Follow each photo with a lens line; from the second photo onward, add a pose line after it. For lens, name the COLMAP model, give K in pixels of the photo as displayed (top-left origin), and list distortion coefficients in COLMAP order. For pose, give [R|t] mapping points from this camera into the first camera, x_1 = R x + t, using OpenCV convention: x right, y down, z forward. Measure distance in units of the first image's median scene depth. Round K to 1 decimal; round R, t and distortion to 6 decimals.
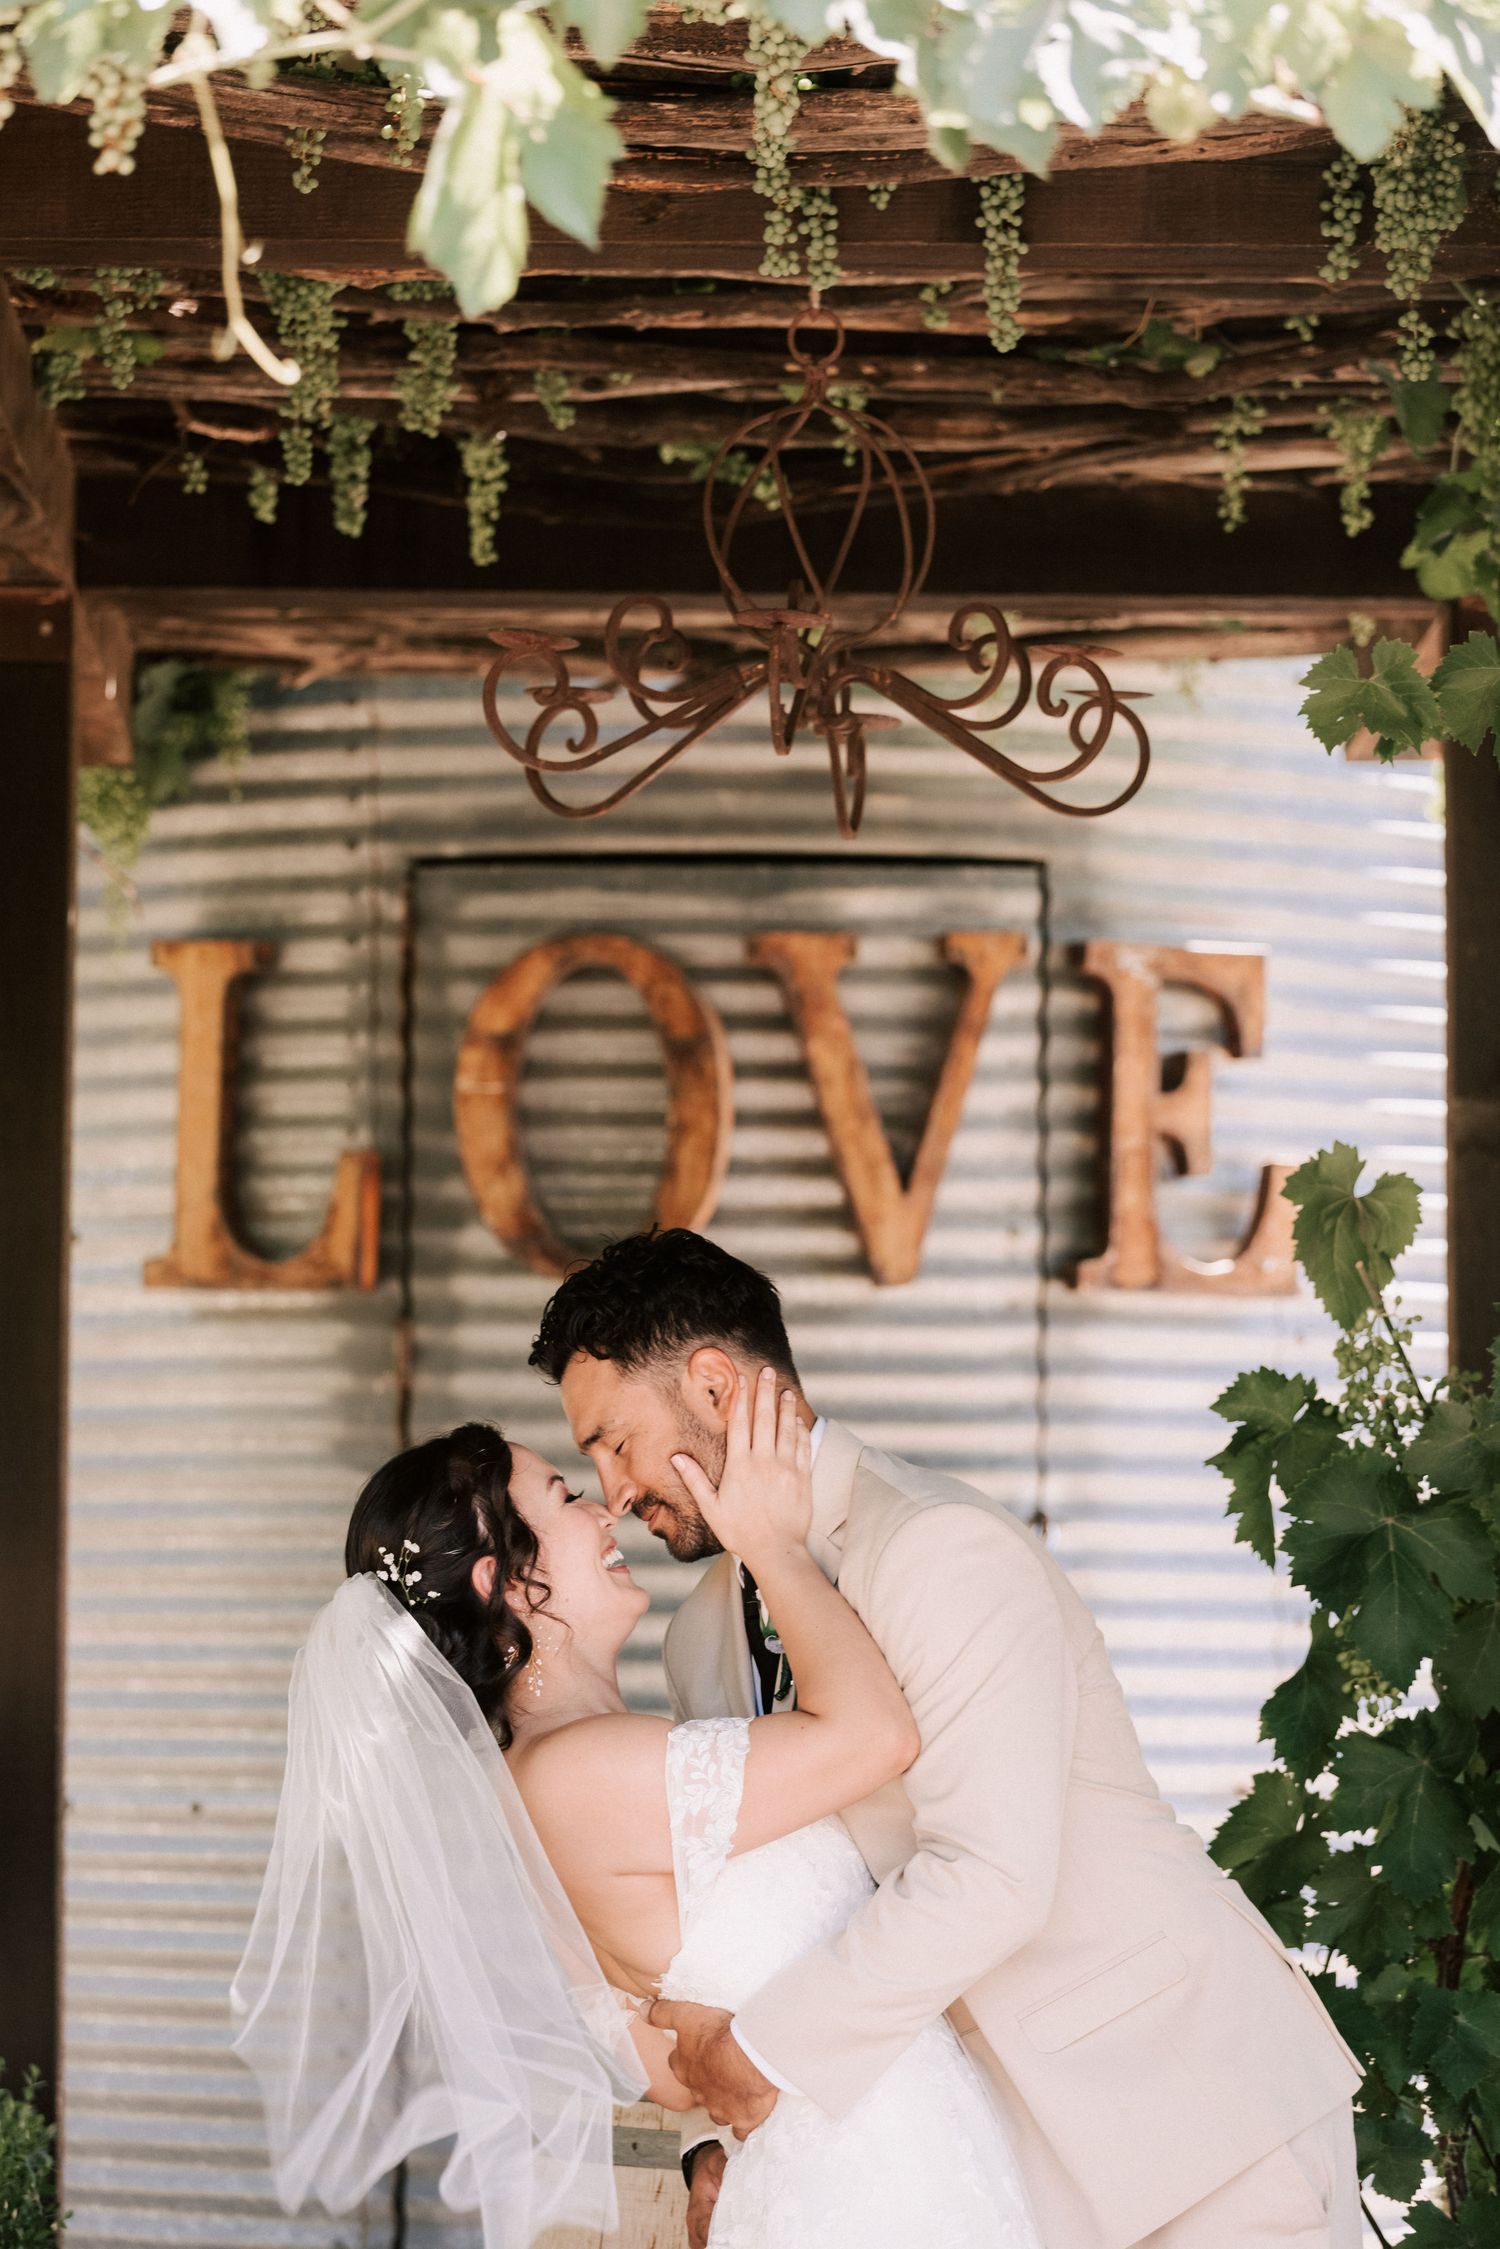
lens RADIAL K [[7445.6, 0, 752.8], [0, 7445.6, 1128.8], [0, 0, 1]] dist [-0.153446, 0.000000]
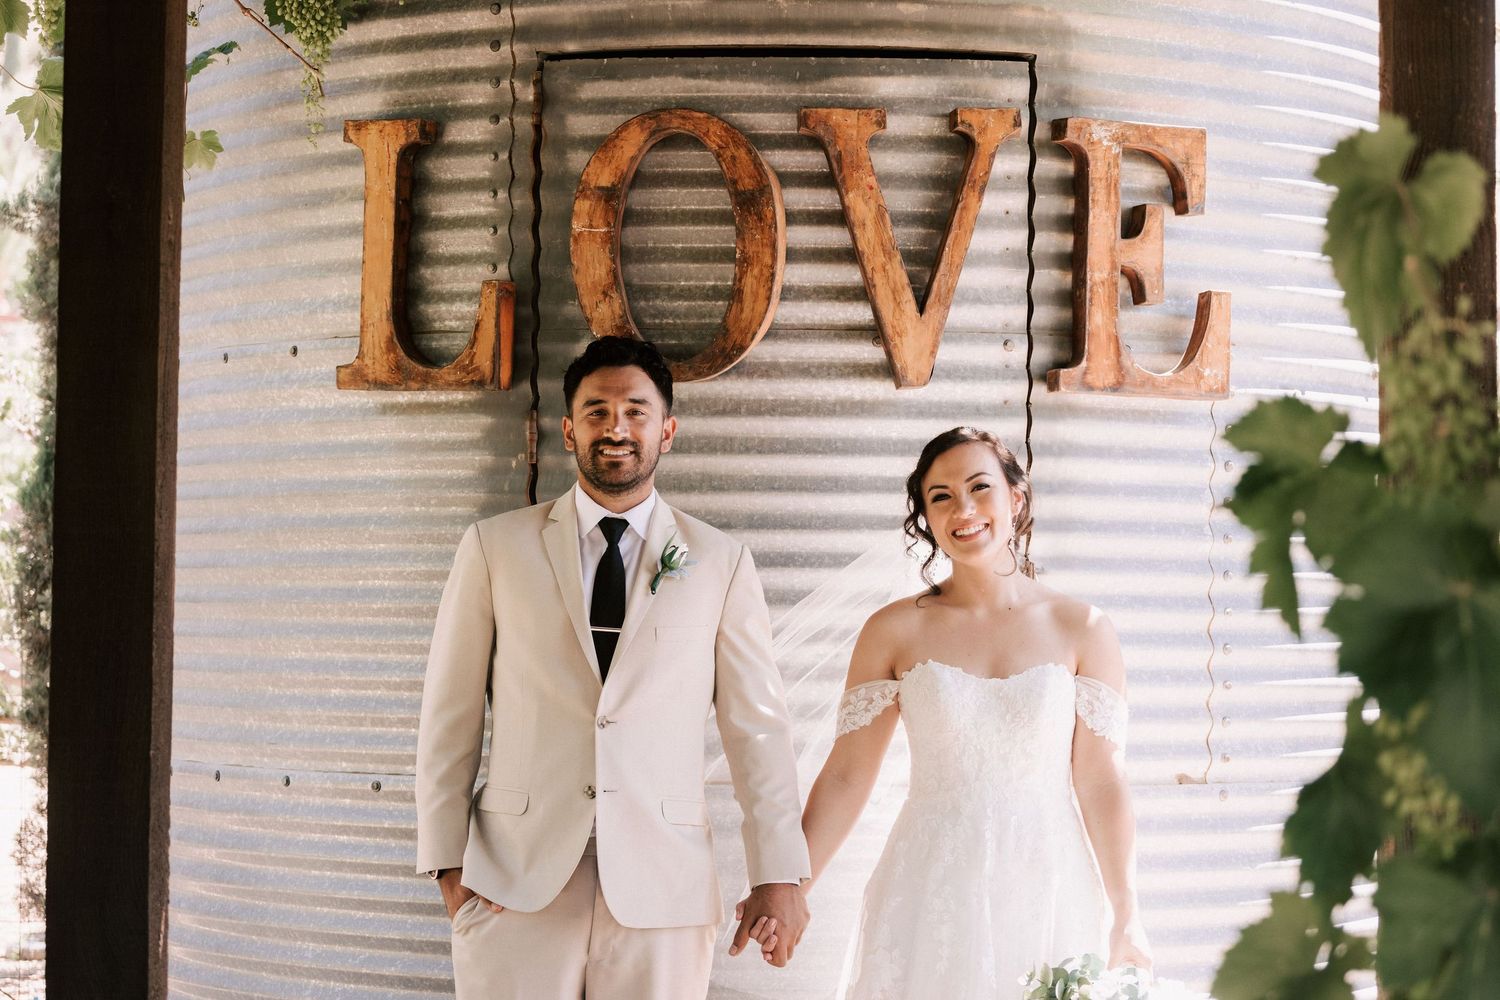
lens RADIAL K [[3331.6, 0, 742.6], [0, 3331.6, 500.4], [0, 0, 1]] dist [-0.087670, 0.000000]
pose [[0.998665, 0.005769, -0.051341, 0.019244], [-0.003992, 0.999392, 0.034634, 0.020975], [0.051509, -0.034383, 0.998080, 0.428048]]
